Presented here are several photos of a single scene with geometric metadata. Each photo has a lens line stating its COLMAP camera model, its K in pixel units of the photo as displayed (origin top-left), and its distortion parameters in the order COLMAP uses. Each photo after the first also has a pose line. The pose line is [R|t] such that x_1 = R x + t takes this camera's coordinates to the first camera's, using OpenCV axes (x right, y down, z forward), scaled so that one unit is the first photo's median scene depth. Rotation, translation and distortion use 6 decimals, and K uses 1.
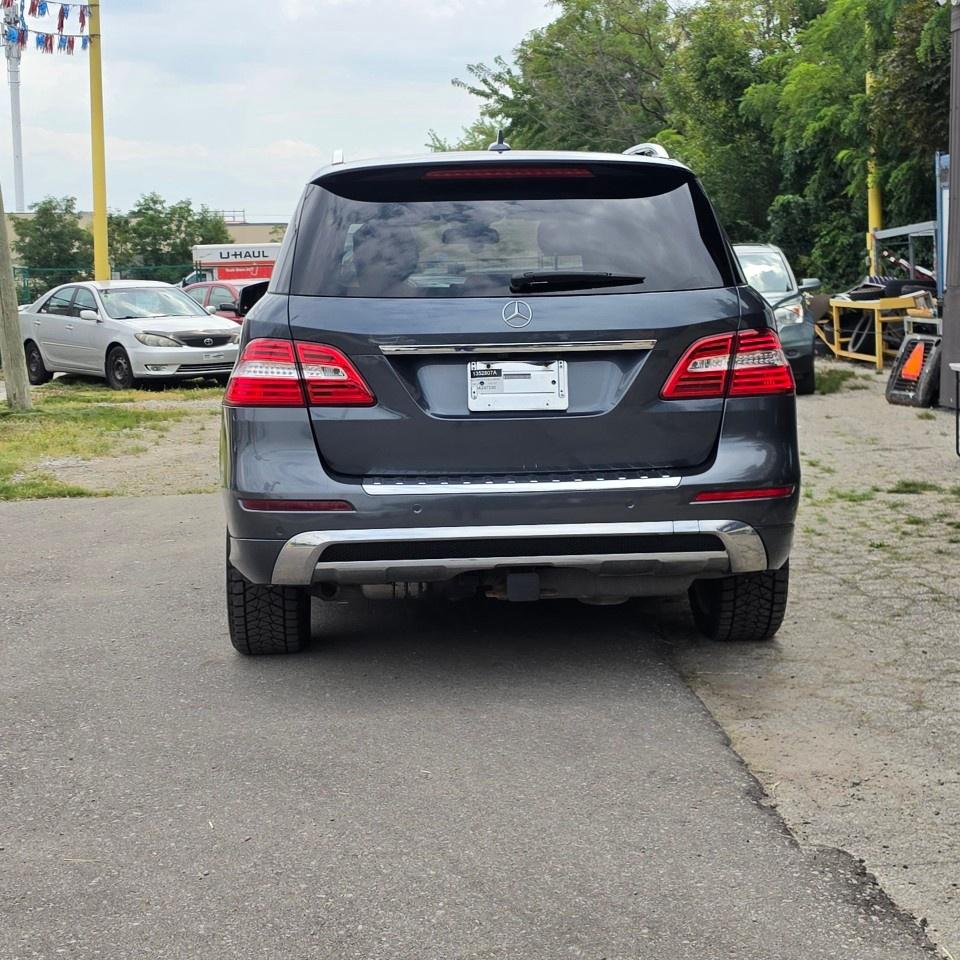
lens RADIAL K [[1623.9, 0, 475.0], [0, 1623.9, 481.5], [0, 0, 1]] dist [0.128565, 0.000000]
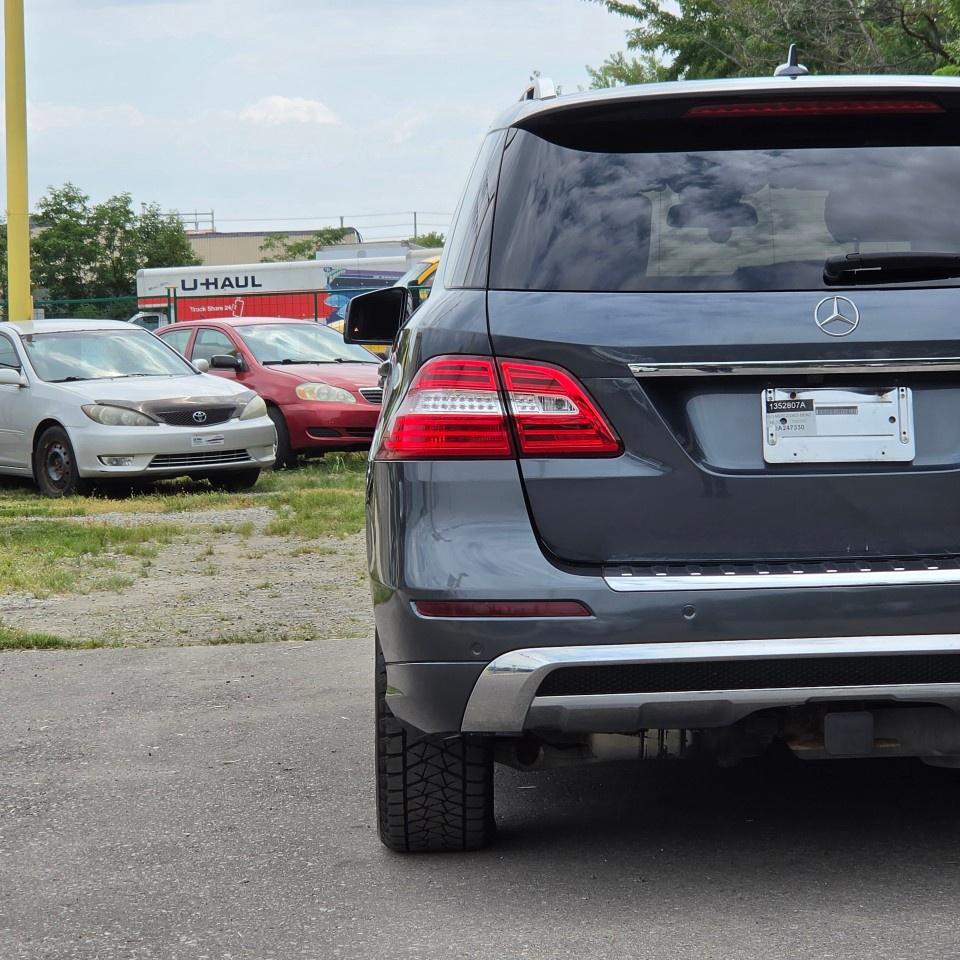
lens RADIAL K [[2786.7, 0, 482.4], [0, 2786.7, 486.4], [0, 0, 1]] dist [-0.273203, 0.000000]
pose [[0.998696, -0.005087, -0.050800, -0.056681], [0.001892, 0.998028, -0.062747, 0.033570], [0.051019, 0.062569, 0.996736, -0.110488]]
